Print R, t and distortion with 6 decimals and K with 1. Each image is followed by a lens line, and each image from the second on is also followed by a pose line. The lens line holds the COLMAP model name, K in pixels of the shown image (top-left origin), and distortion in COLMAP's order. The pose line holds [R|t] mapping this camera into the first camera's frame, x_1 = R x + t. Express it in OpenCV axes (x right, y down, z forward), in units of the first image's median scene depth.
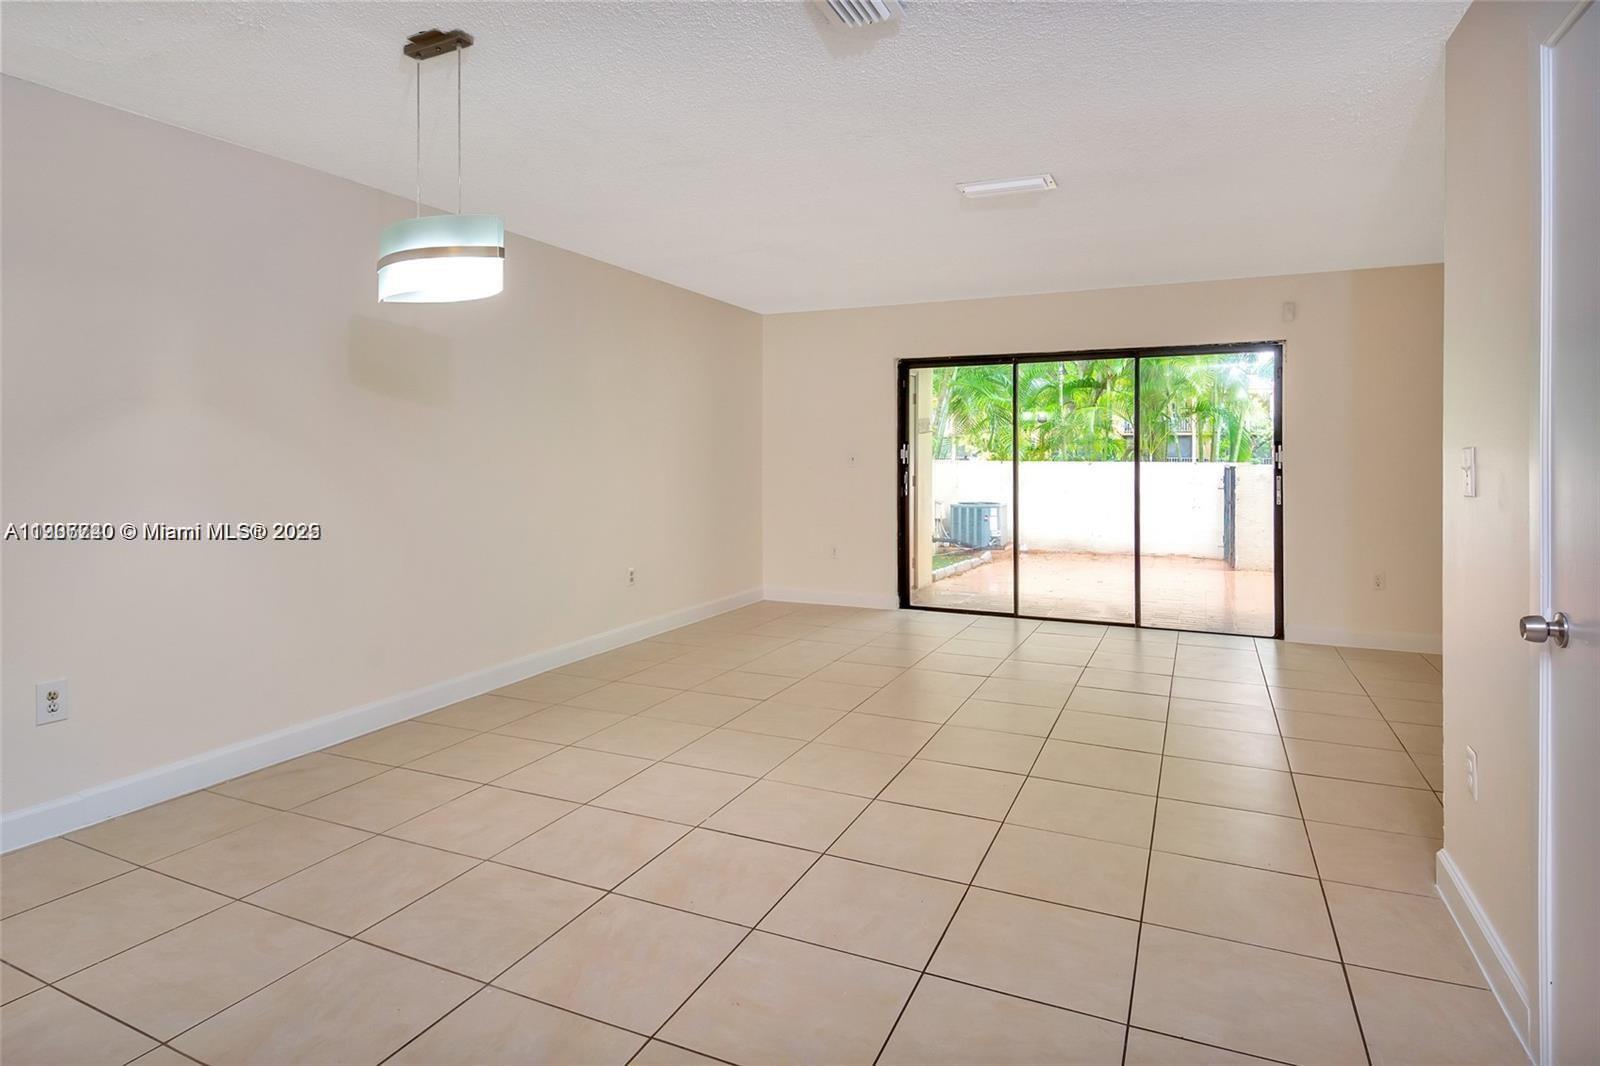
lens RADIAL K [[861.5, 0, 804.0], [0, 861.5, 455.8], [0, 0, 1]] dist [0.023841, -0.007347]
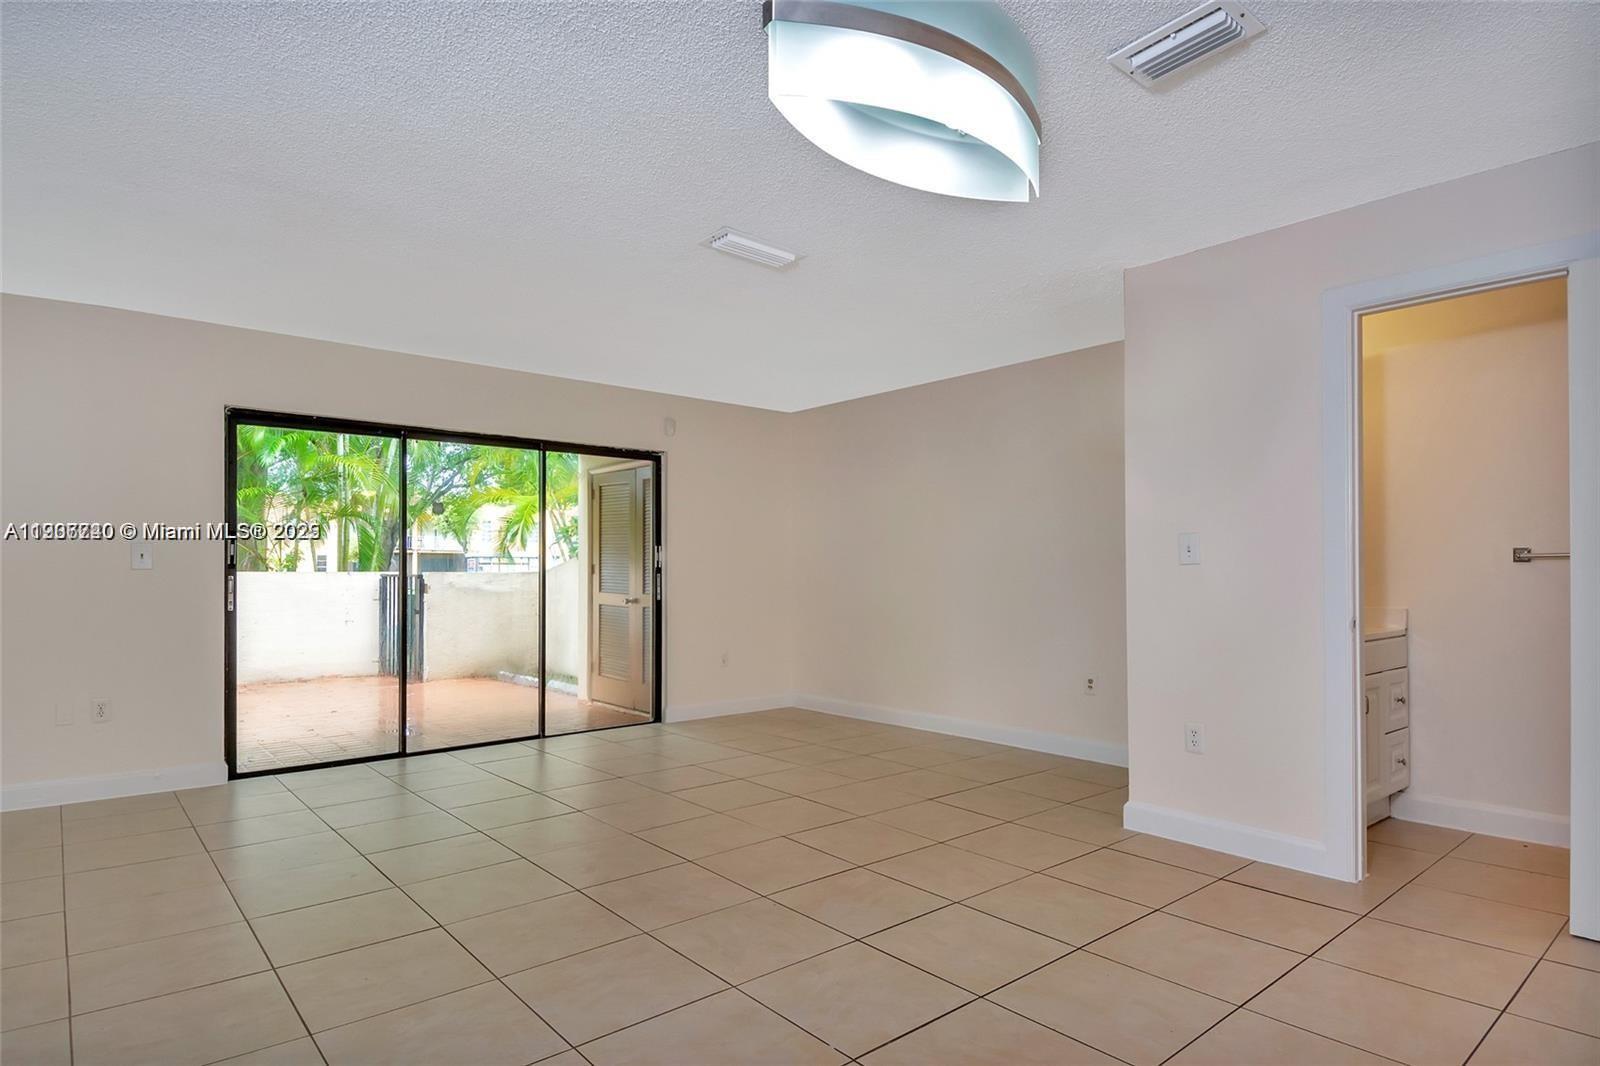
lens RADIAL K [[861.5, 0, 836.8], [0, 861.5, 553.9], [0, 0, 1]] dist [0.023841, -0.007347]
pose [[0.410106, 0.016742, 0.911884, -0.302141], [0.004509, 0.999782, -0.020384, 0.017745], [-0.912027, 0.012472, 0.409941, 0.288033]]
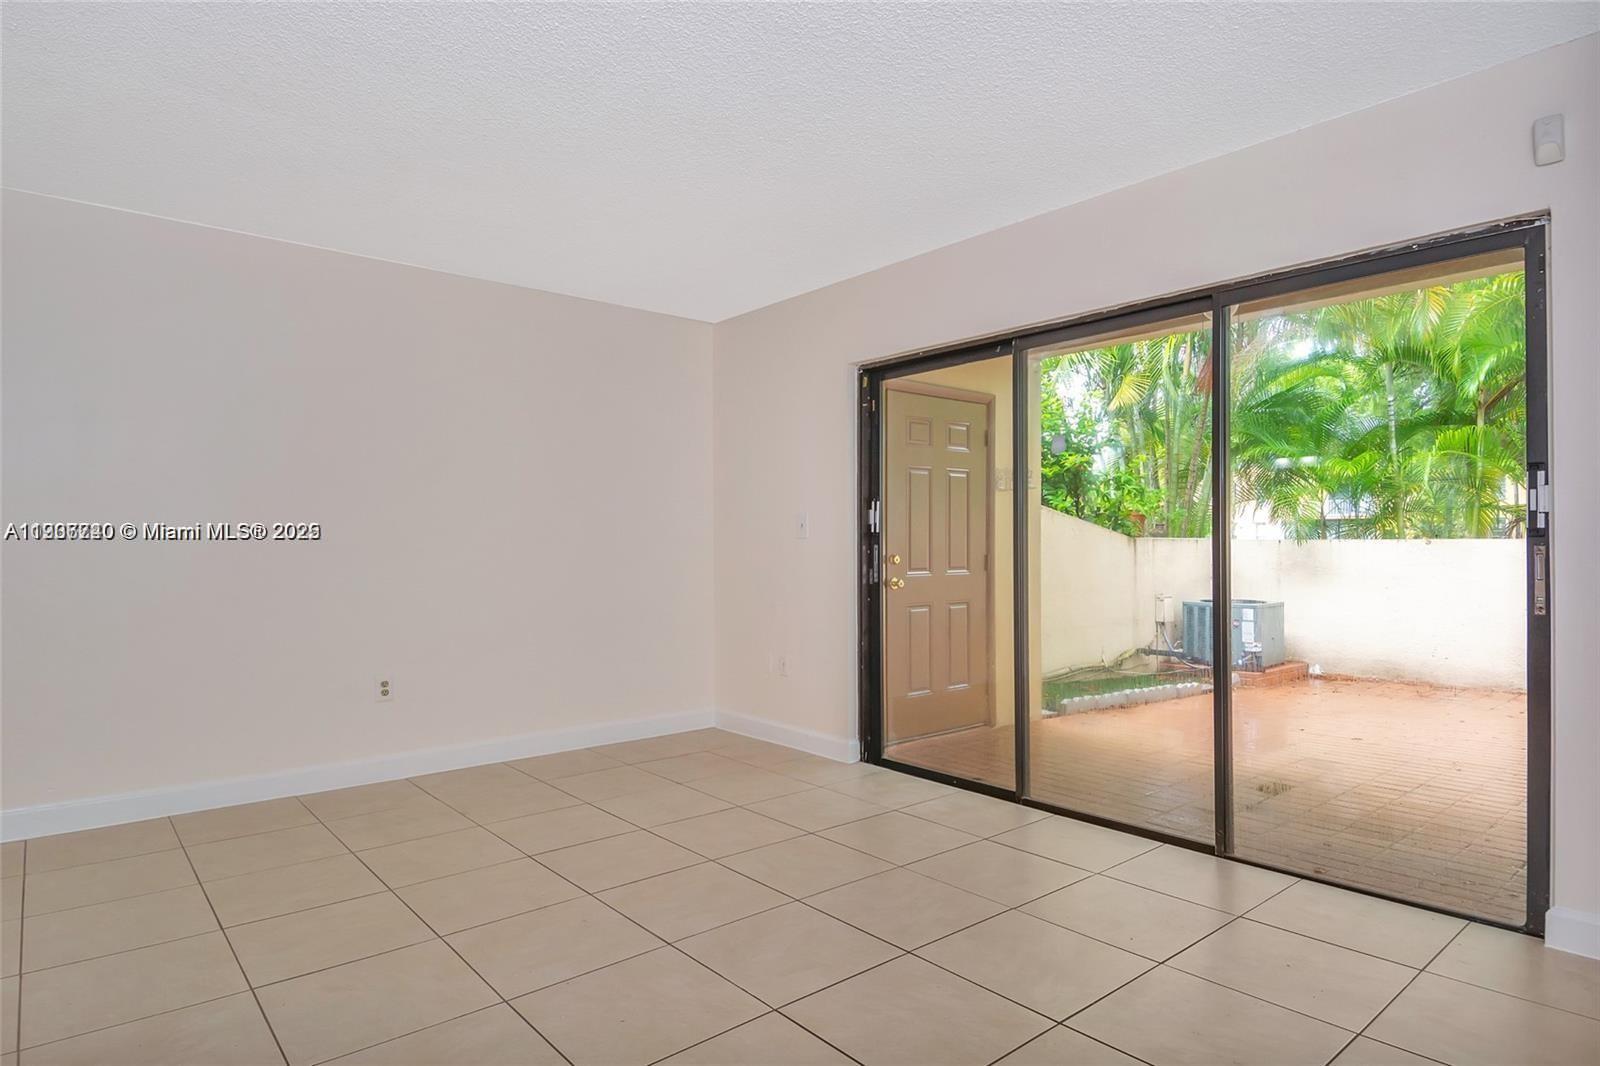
lens RADIAL K [[896.9, 0, 798.0], [0, 896.9, 536.6], [0, 0, 1]] dist [0.002323, -0.000447]
pose [[0.907262, -0.006362, -0.420517, 0.340487], [0.001985, 0.999939, -0.010846, 0.019667], [0.420561, 0.009006, 0.907220, 0.382929]]
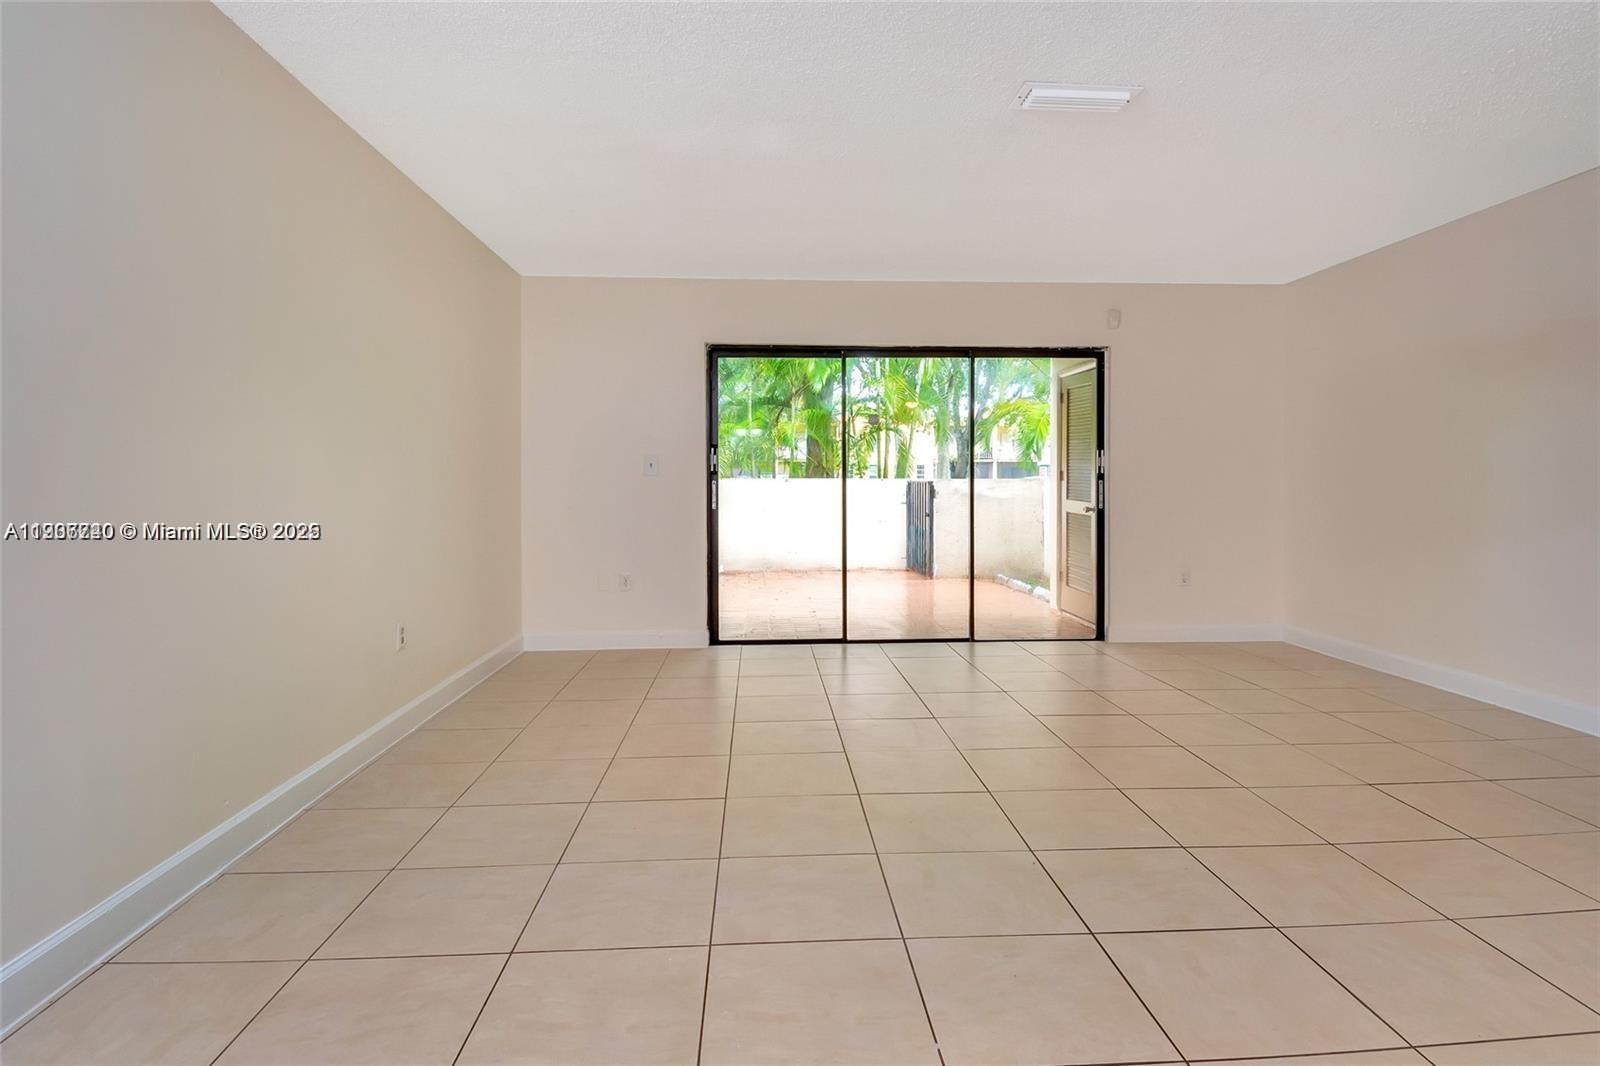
lens RADIAL K [[861.5, 0, 818.9], [0, 861.5, 488.2], [0, 0, 1]] dist [0.023841, -0.007347]
pose [[0.881609, -0.006750, 0.471933, -0.186522], [0.003209, 0.999960, 0.008308, 0.019153], [-0.471970, -0.005811, 0.881596, 0.218545]]
